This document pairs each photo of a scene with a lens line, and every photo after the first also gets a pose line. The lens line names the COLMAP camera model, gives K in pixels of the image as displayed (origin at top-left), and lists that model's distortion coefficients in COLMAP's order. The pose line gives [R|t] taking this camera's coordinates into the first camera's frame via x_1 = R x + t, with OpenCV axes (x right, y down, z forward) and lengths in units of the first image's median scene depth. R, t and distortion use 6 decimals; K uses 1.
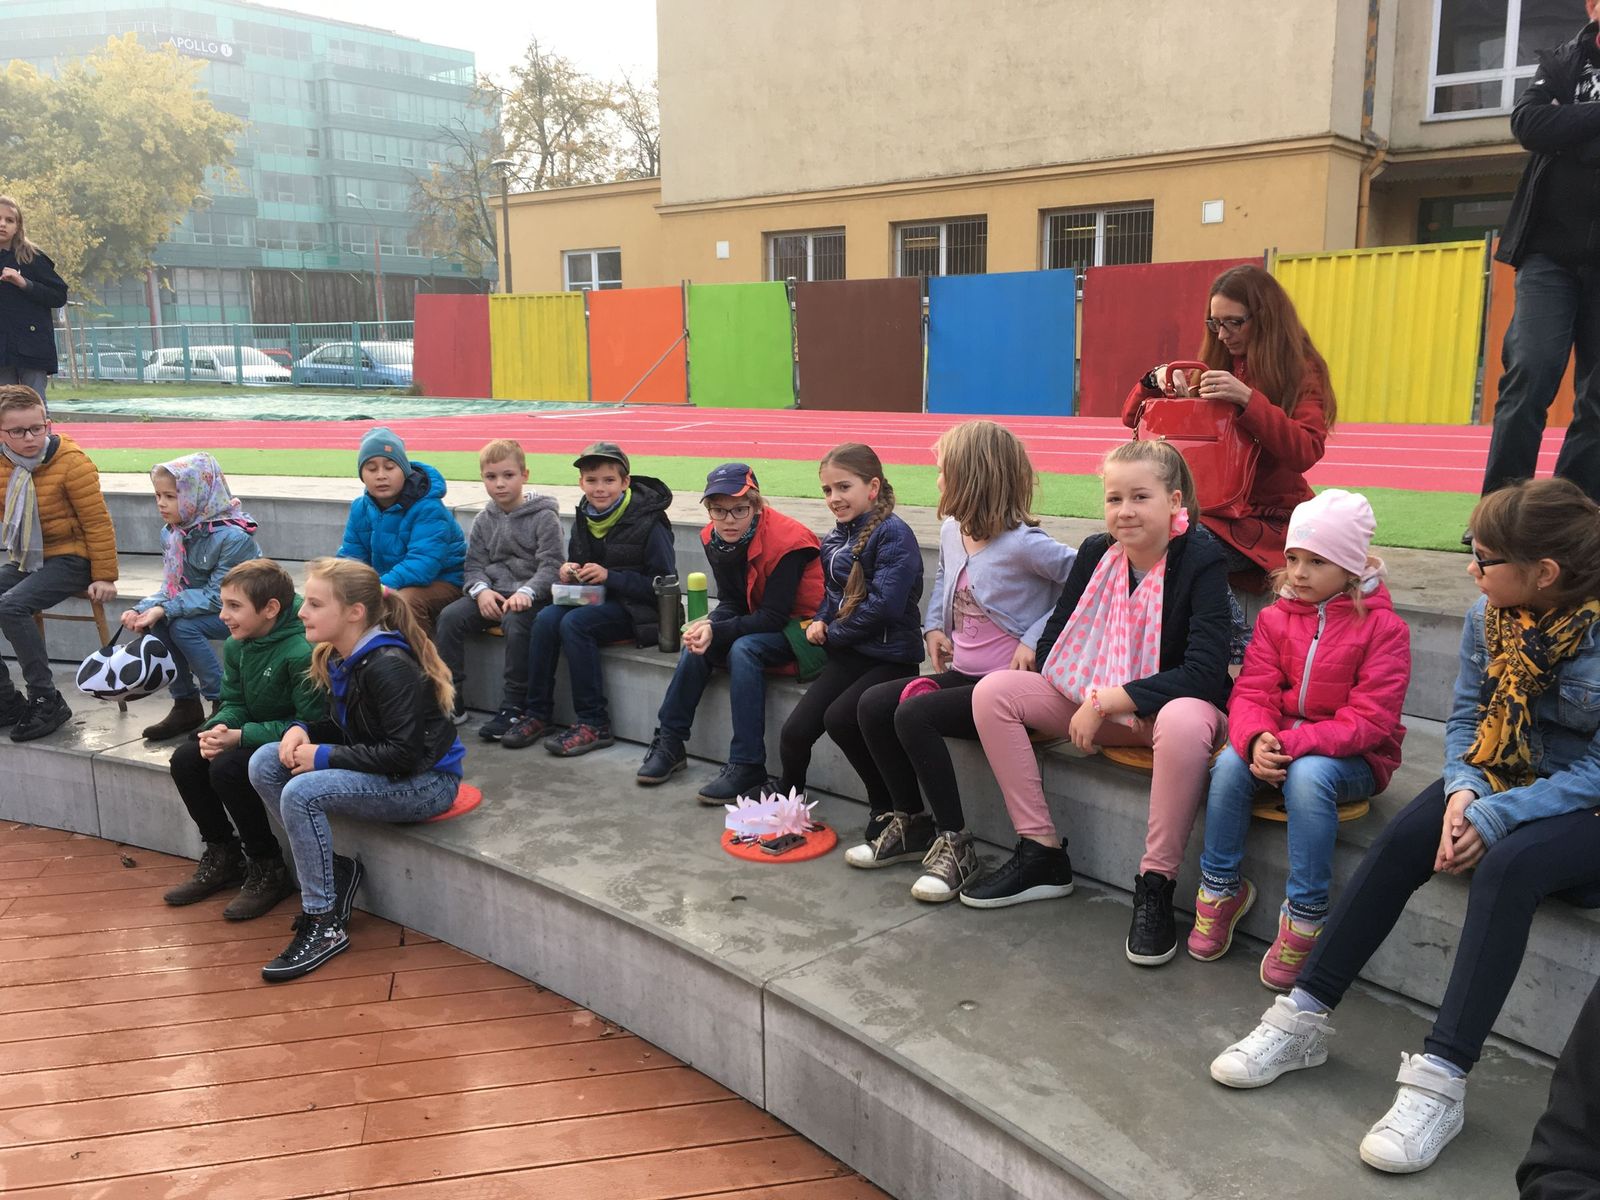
lens RADIAL K [[1351.1, 0, 795.6], [0, 1351.1, 598.8], [0, 0, 1]] dist [0.090977, -0.128356]
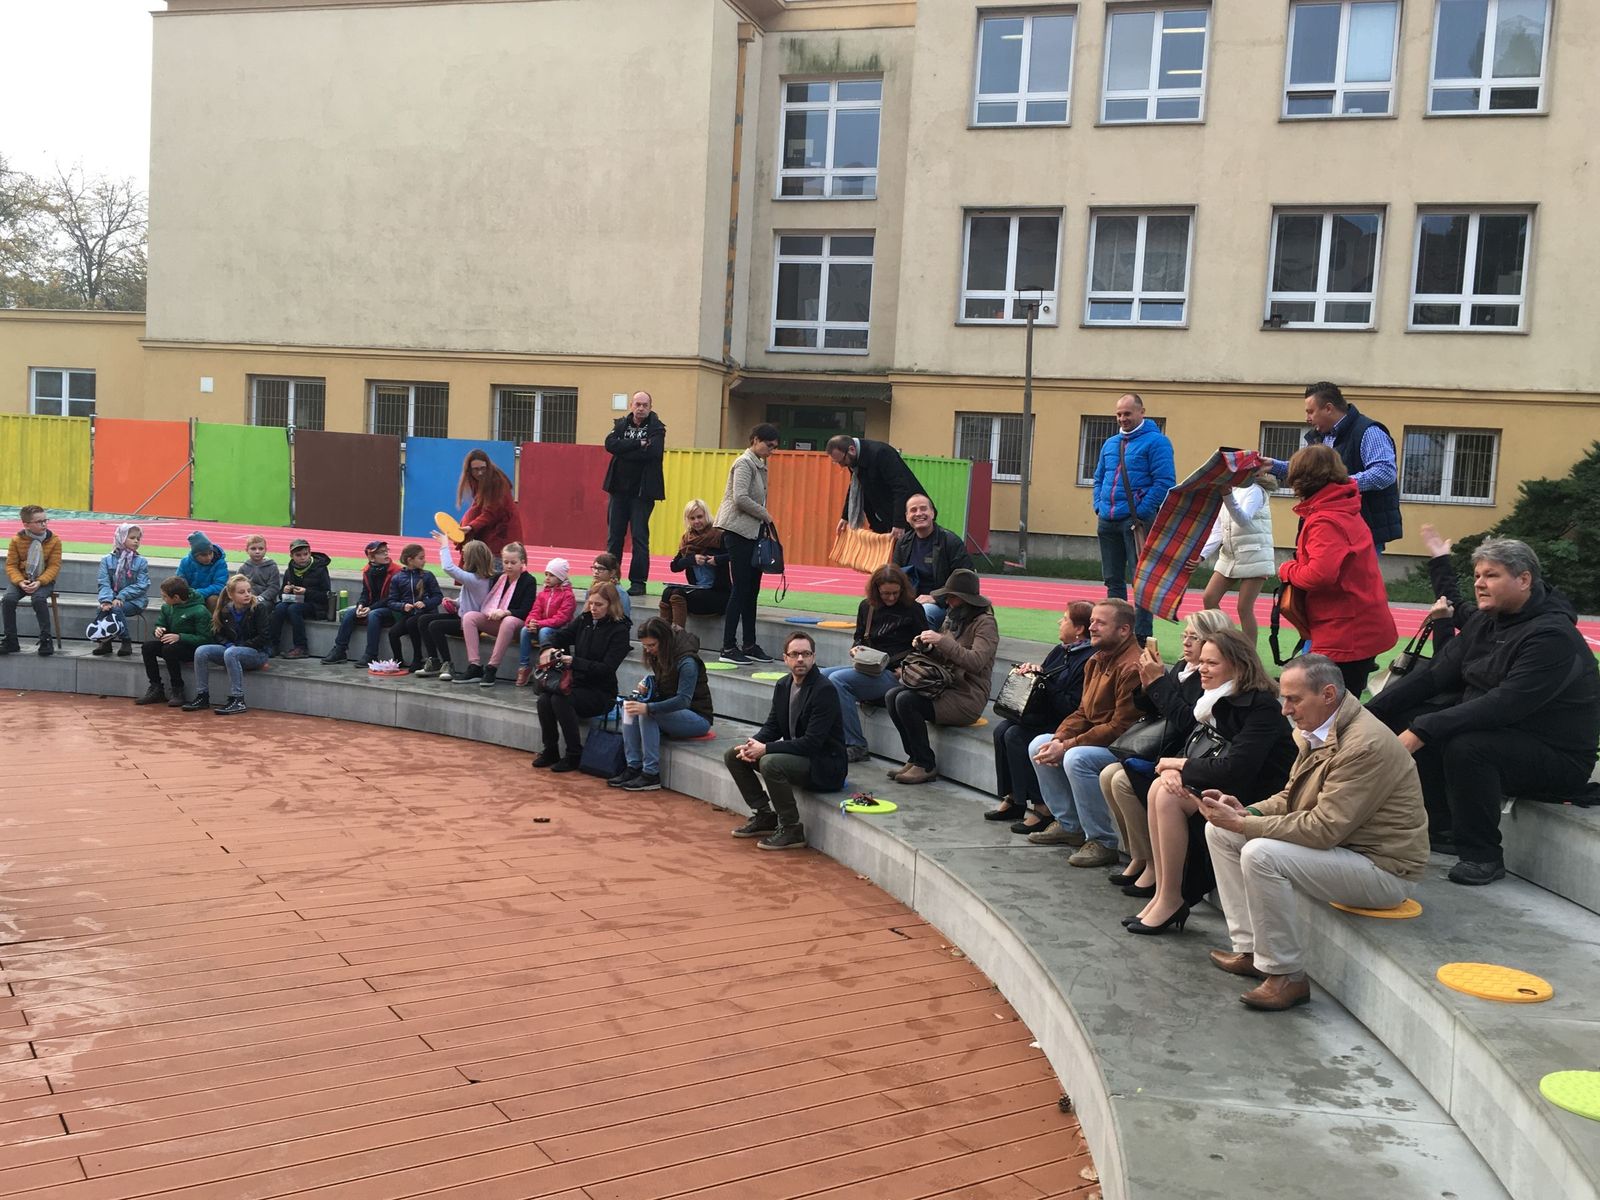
lens RADIAL K [[1499.5, 0, 796.2], [0, 1499.5, 600.5], [0, 0, 1]] dist [0.073073, -0.100542]
pose [[0.929885, 0.035794, 0.366104, -0.065407], [0.001395, 0.994904, -0.100815, 0.058574], [-0.367847, 0.094257, 0.925097, -0.397485]]
